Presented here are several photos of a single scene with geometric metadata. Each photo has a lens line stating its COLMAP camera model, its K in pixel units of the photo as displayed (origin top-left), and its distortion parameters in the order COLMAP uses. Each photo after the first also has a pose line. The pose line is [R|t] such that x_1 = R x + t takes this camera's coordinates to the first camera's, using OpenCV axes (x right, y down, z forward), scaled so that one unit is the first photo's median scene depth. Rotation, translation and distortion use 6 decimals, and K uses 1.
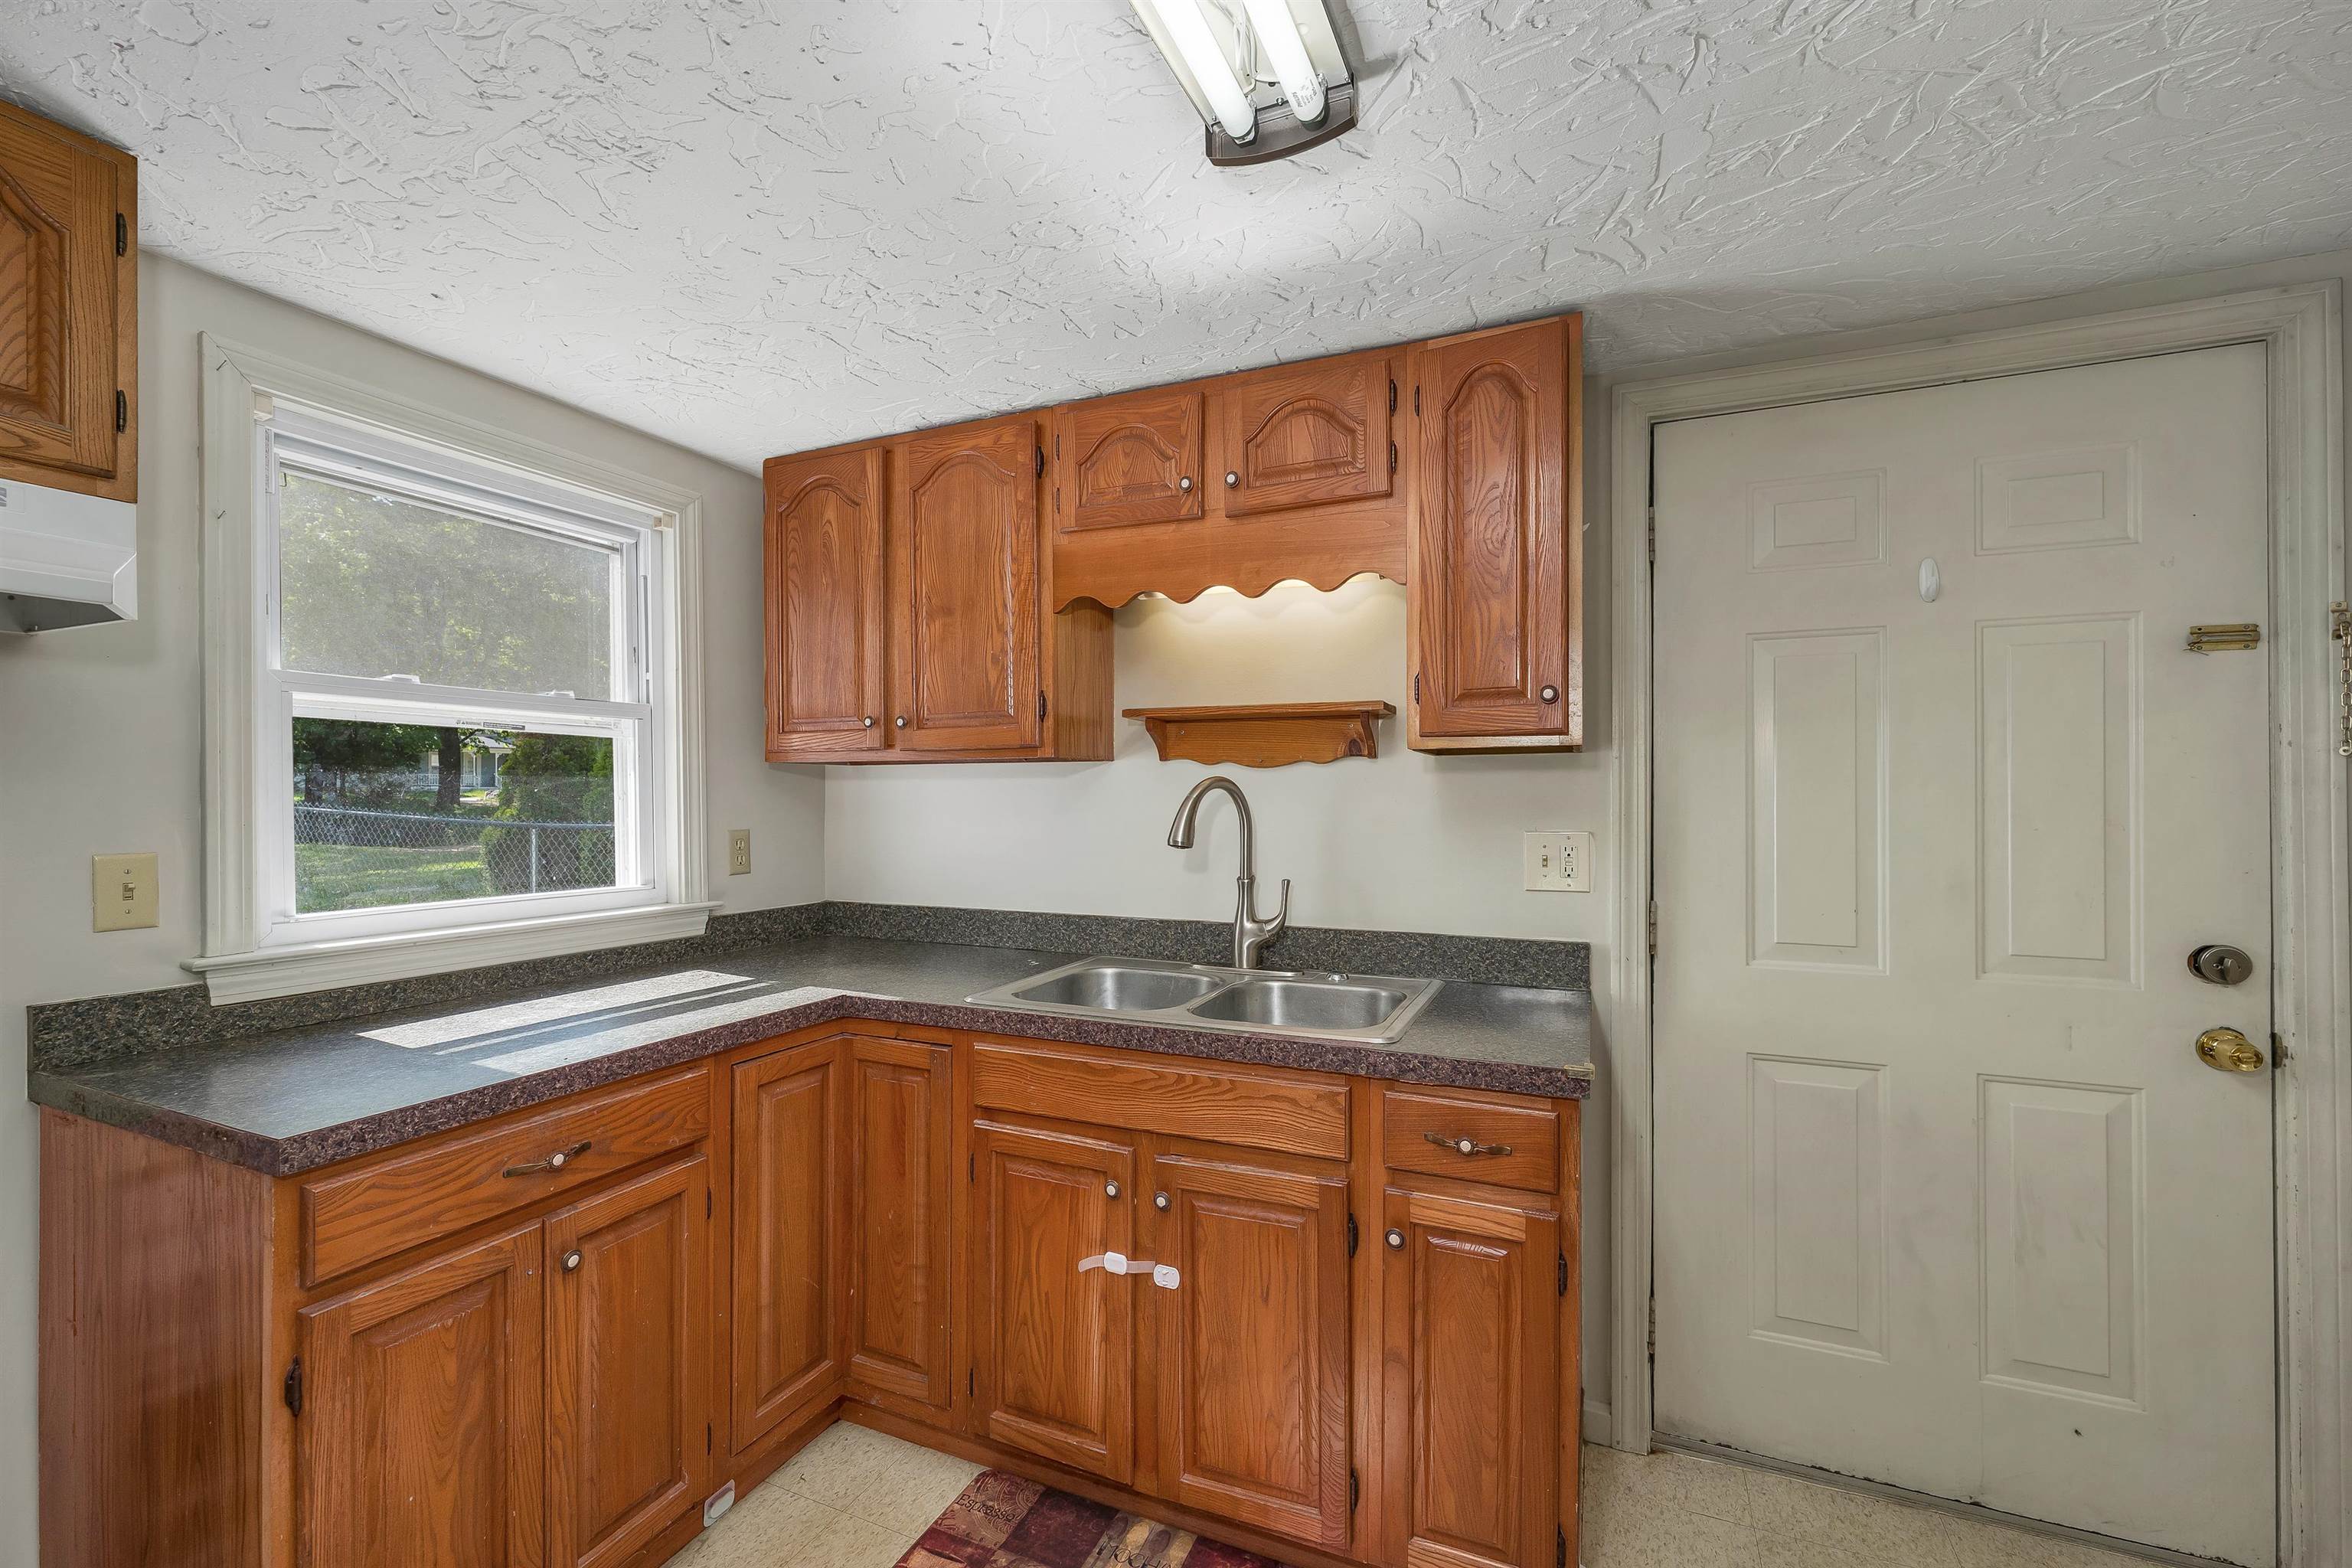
lens RADIAL K [[982.8, 0, 1183.0], [0, 982.8, 792.3], [0, 0, 1]] dist [0.004022, -0.000348]
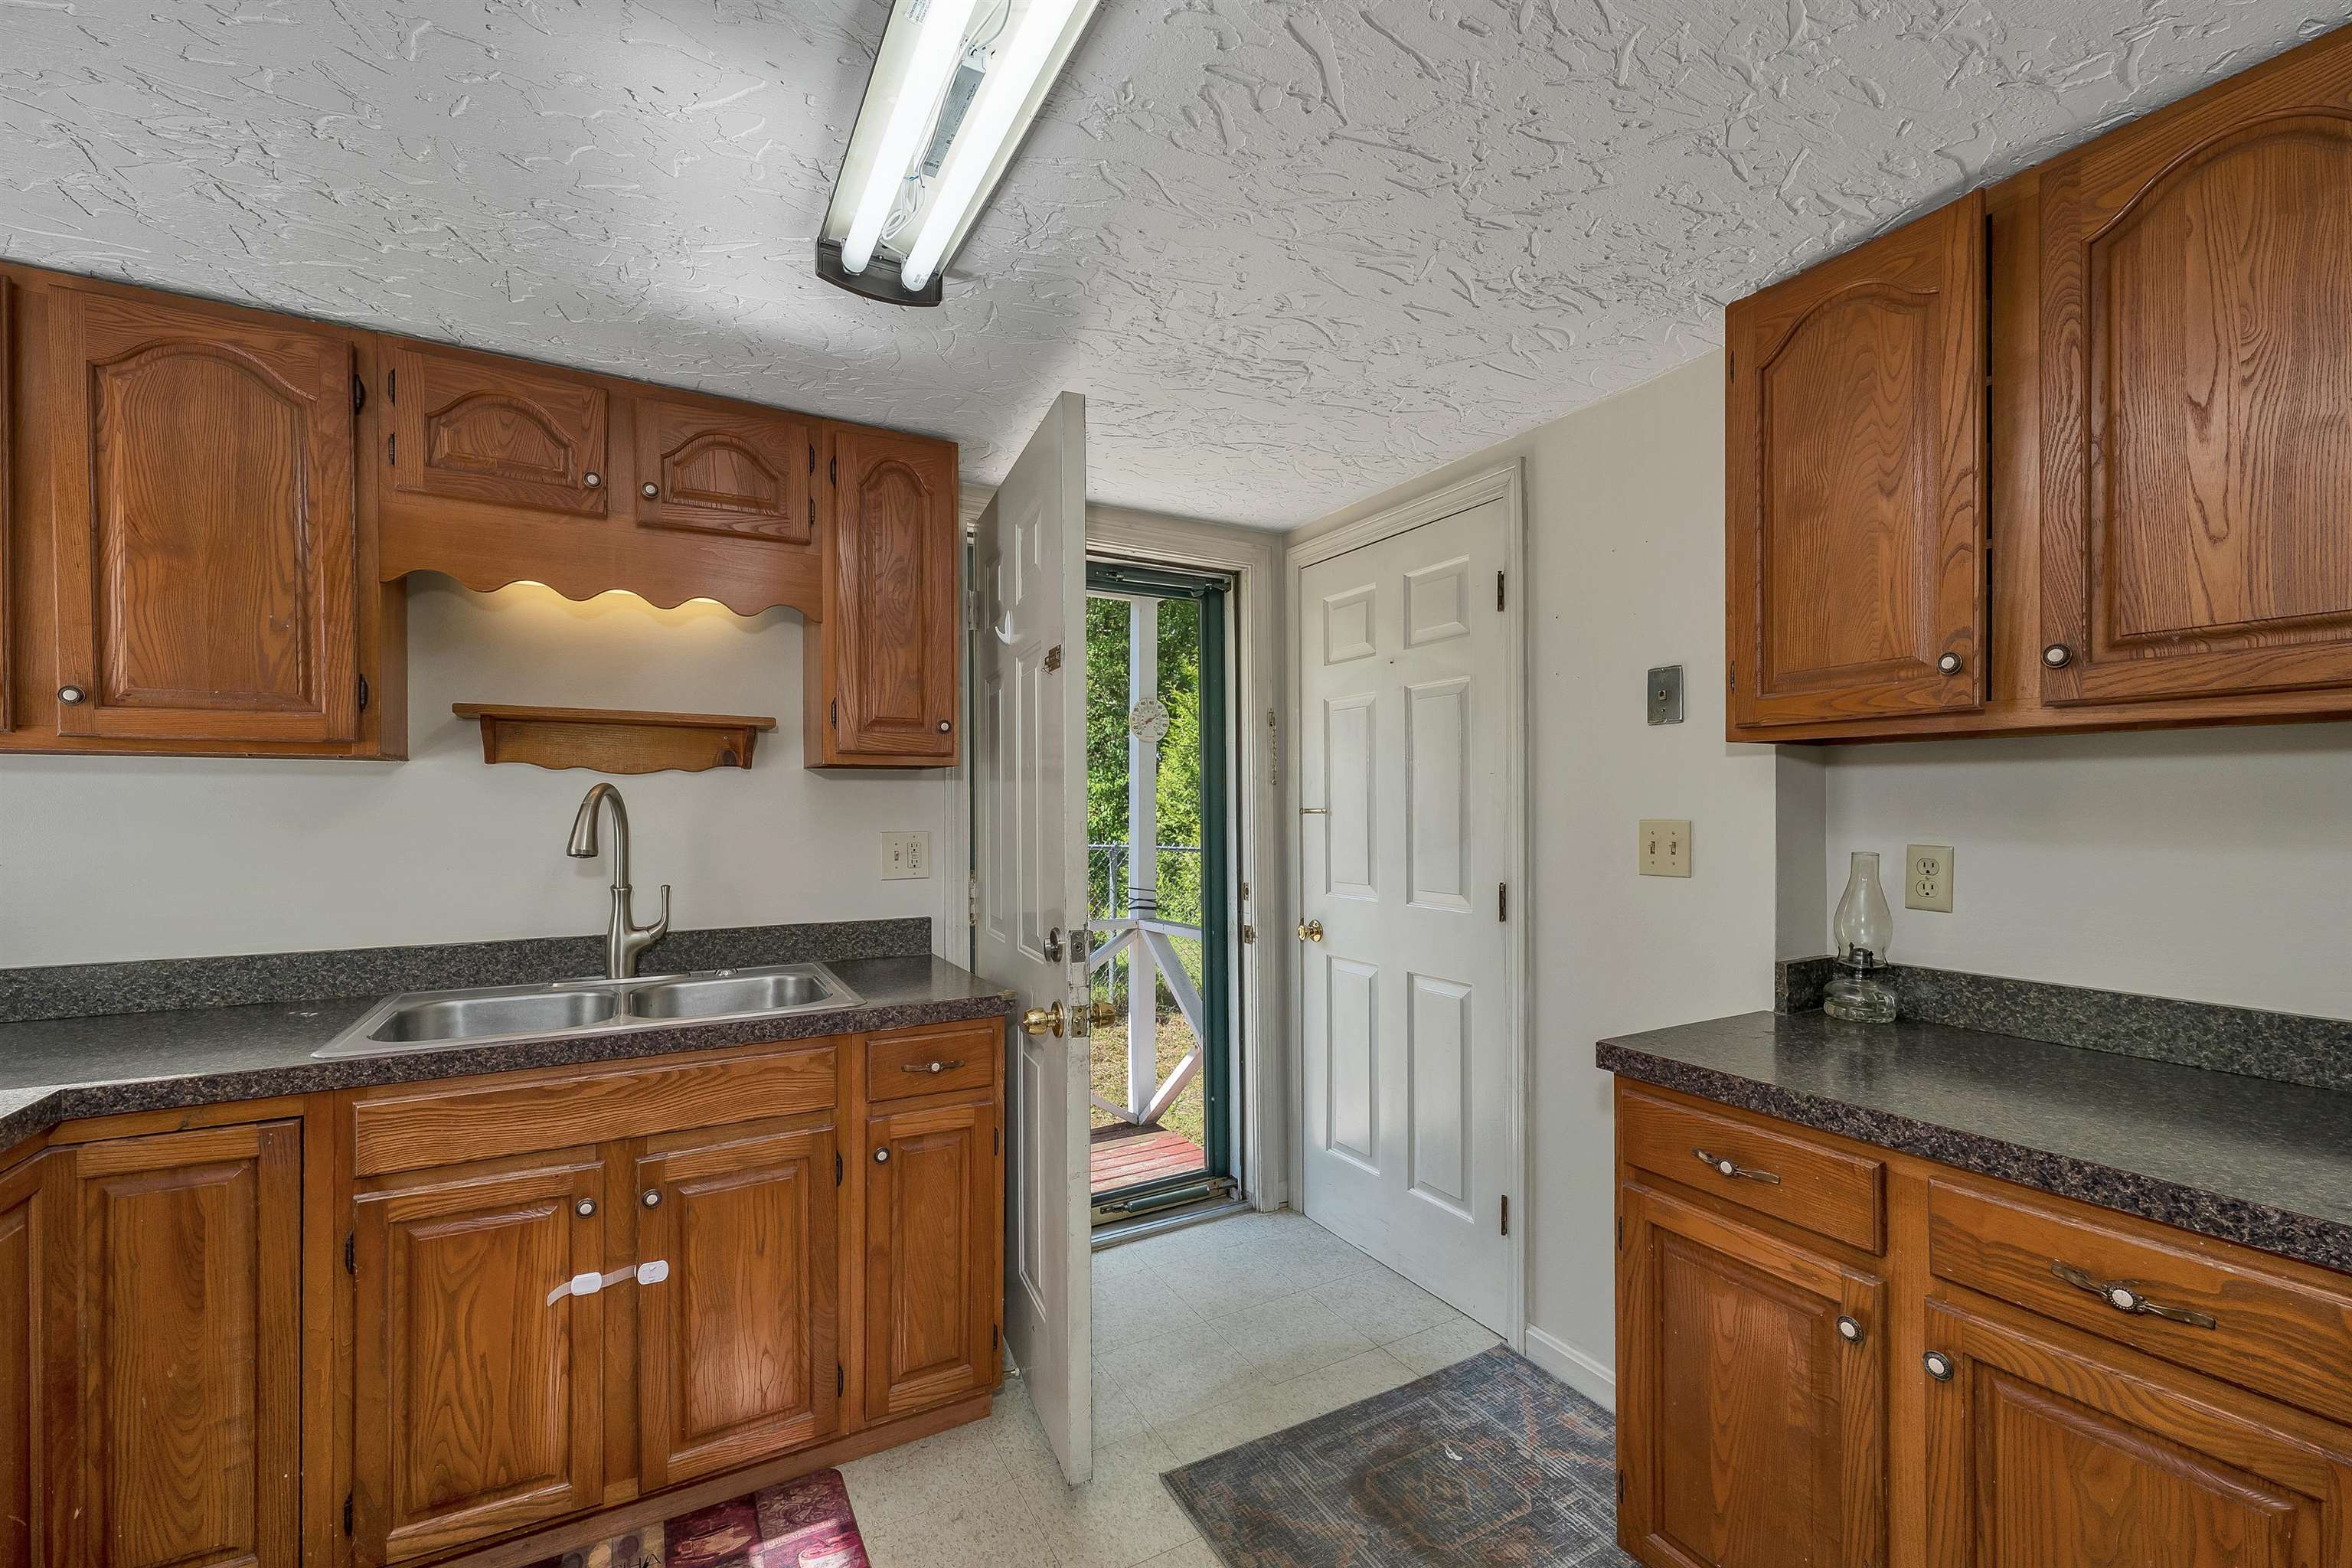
lens RADIAL K [[982.8, 0, 1180.9], [0, 982.8, 804.8], [0, 0, 1]] dist [0.004022, -0.000348]
pose [[0.603593, 0.000752, 0.797293, -0.436608], [-0.002849, 0.999995, 0.001213, 0.002708], [-0.797288, -0.003004, 0.603592, -0.047540]]
